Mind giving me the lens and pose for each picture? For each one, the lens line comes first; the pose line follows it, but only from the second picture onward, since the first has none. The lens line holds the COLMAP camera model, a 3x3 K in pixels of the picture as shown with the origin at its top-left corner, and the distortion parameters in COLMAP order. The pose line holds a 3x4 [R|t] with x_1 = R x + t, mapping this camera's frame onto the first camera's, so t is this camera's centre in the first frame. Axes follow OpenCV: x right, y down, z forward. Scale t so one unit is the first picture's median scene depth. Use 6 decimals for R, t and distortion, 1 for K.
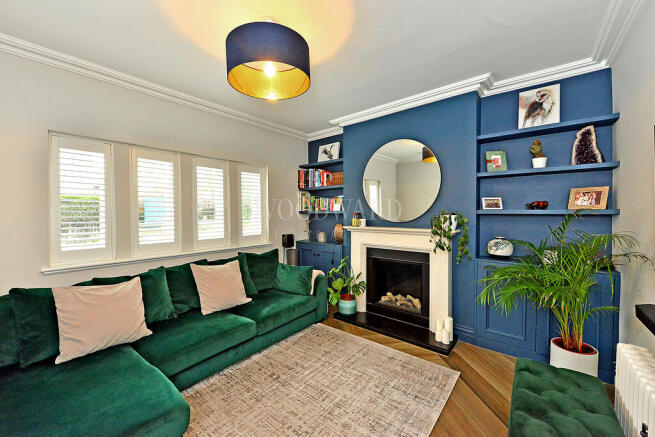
lens RADIAL K [[259.7, 0, 351.4], [0, 259.7, 216.5], [0, 0, 1]] dist [-0.001362, -0.000102]
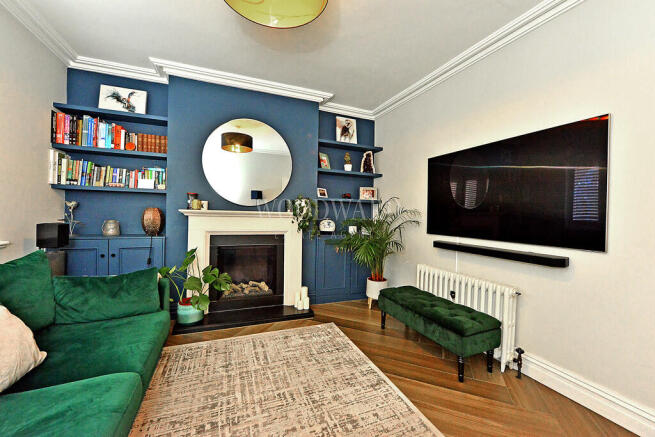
lens RADIAL K [[255.3, 0, 311.5], [0, 255.3, 216.3], [0, 0, 1]] dist [-0.001136, -0.000152]
pose [[0.522240, 0.004969, 0.852784, -0.546959], [-0.008782, 0.999961, -0.000449, 0.065173], [-0.852753, -0.007255, 0.522264, 0.344612]]
